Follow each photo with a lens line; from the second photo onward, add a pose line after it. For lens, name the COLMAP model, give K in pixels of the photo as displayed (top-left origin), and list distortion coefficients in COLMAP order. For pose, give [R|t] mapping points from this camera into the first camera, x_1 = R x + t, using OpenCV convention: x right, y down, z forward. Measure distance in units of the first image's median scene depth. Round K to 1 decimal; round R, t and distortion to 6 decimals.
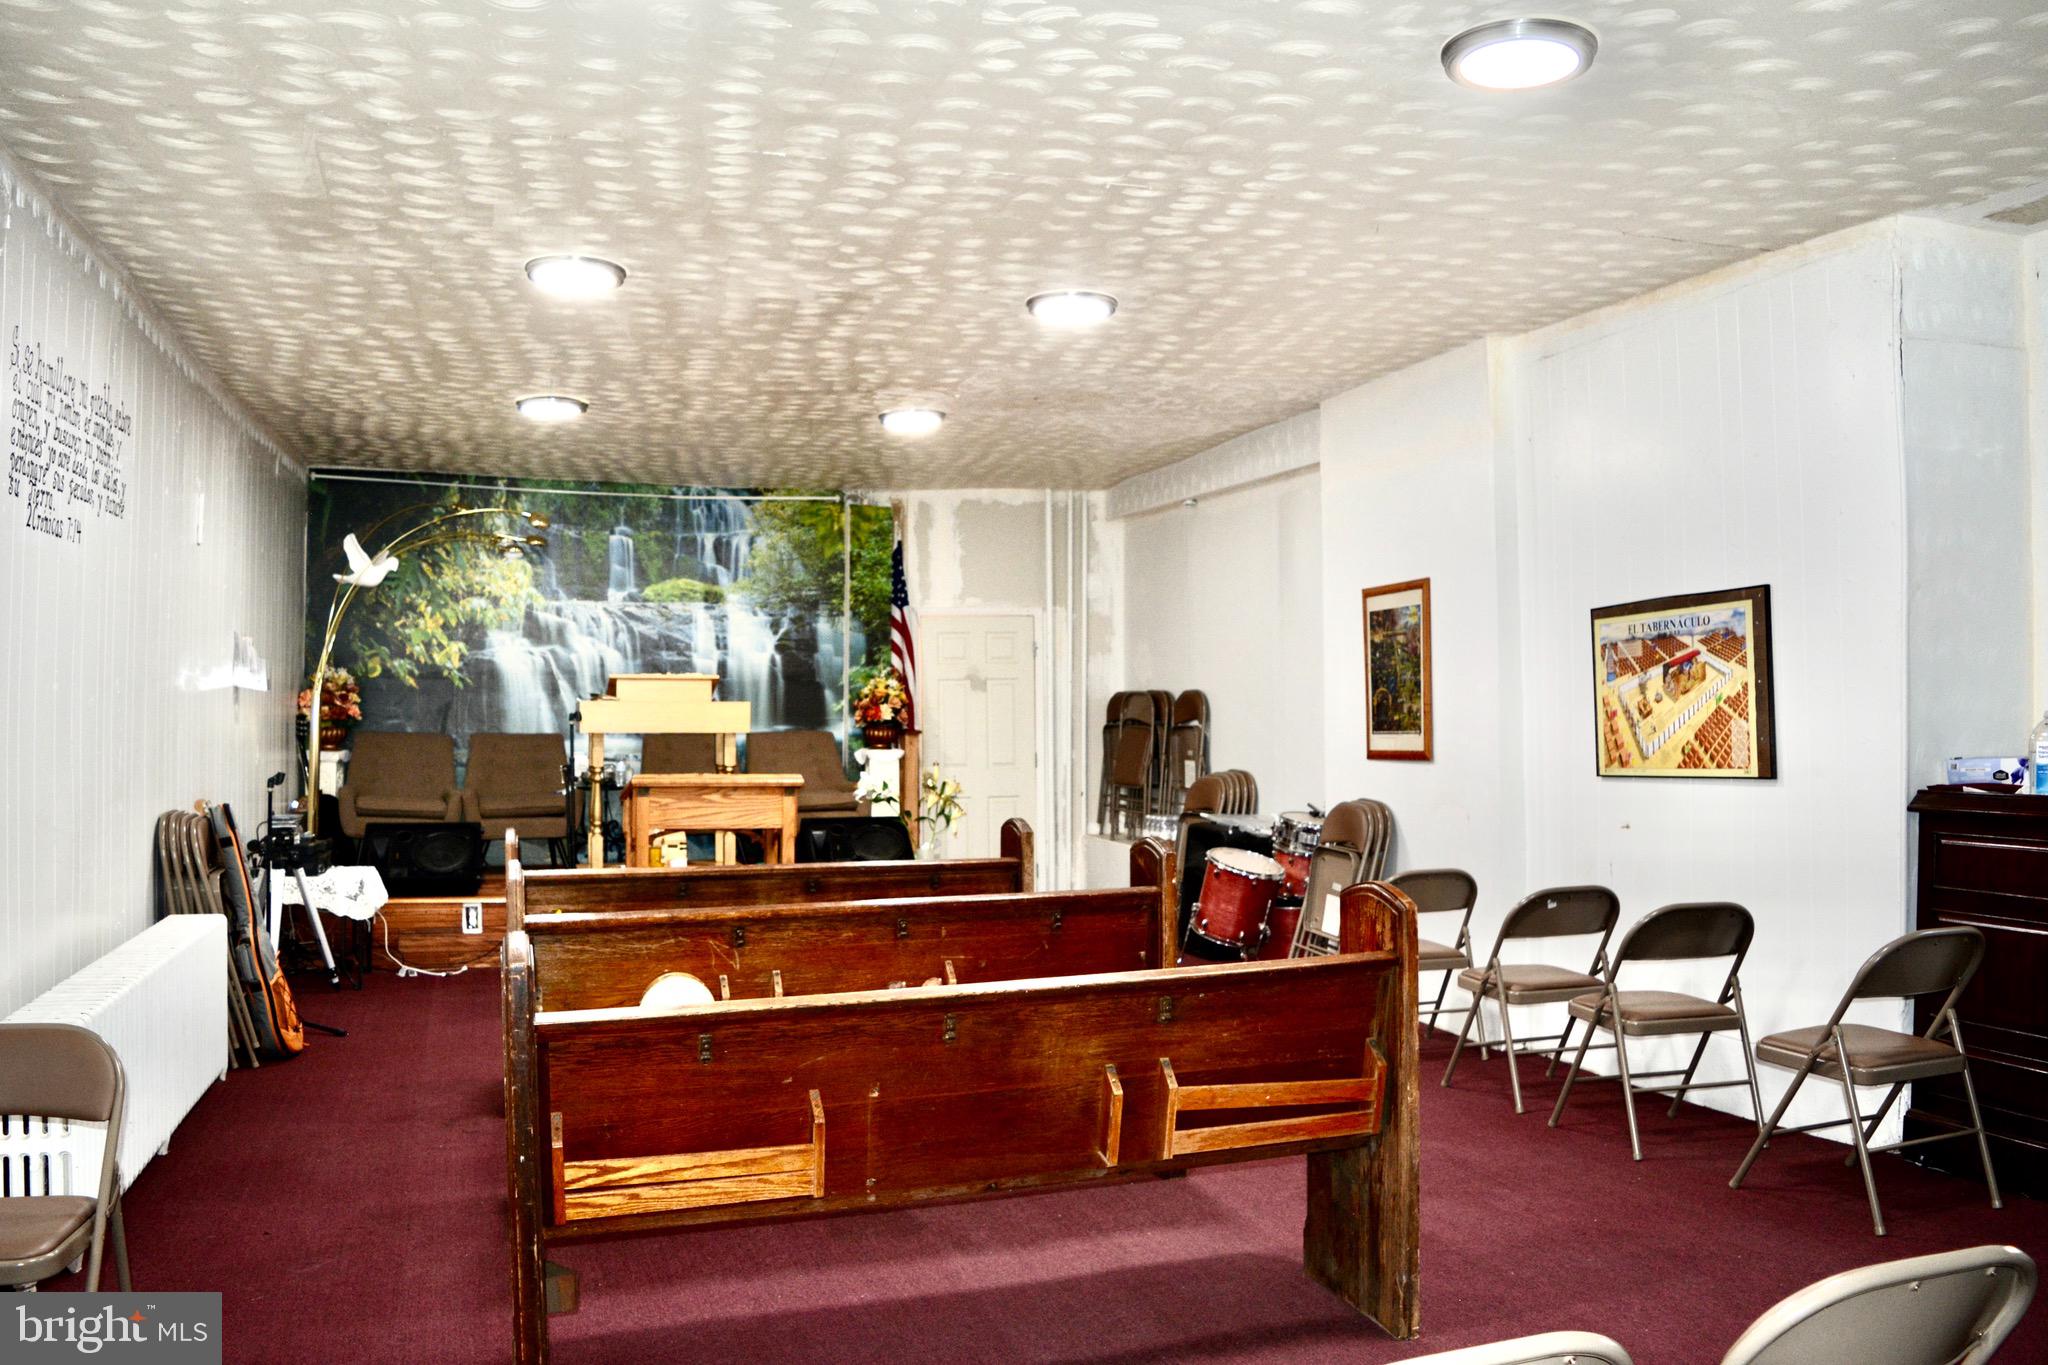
lens RADIAL K [[1533.2, 0, 1031.2], [0, 1533.2, 683.5], [0, 0, 1]] dist [-0.006153, -0.001063]
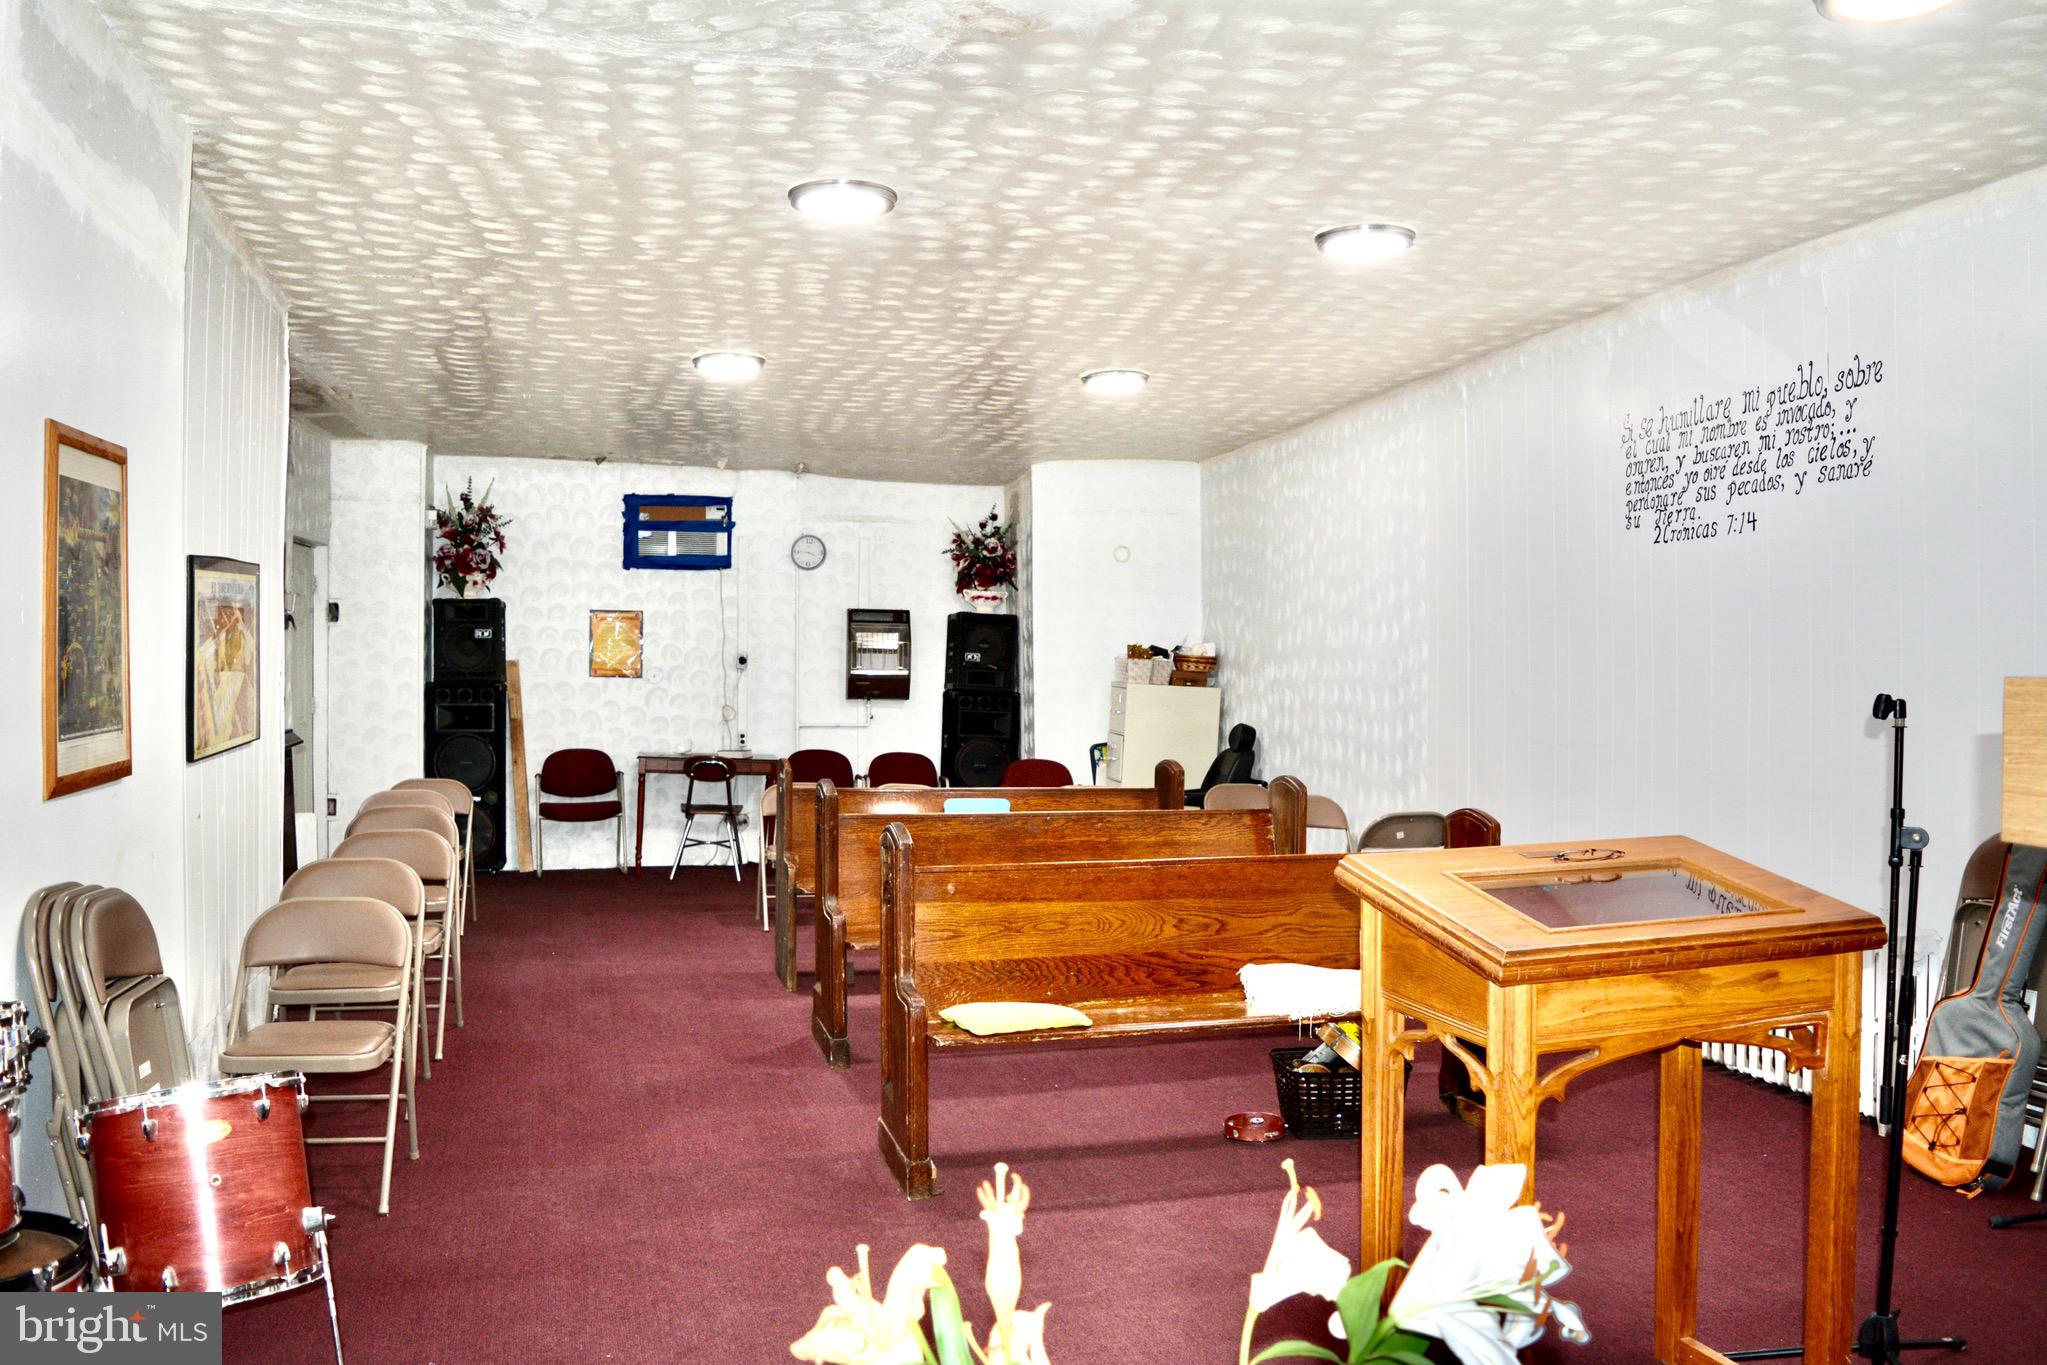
lens RADIAL K [[1602.2, 0, 1027.1], [0, 1602.2, 682.0], [0, 0, 1]] dist [-0.091505, 0.018594]
pose [[-0.998867, -0.000520, 0.047587, -0.116539], [-0.000546, 1.000000, -0.000535, 0.019954], [-0.047587, -0.000561, -0.998867, 1.878489]]
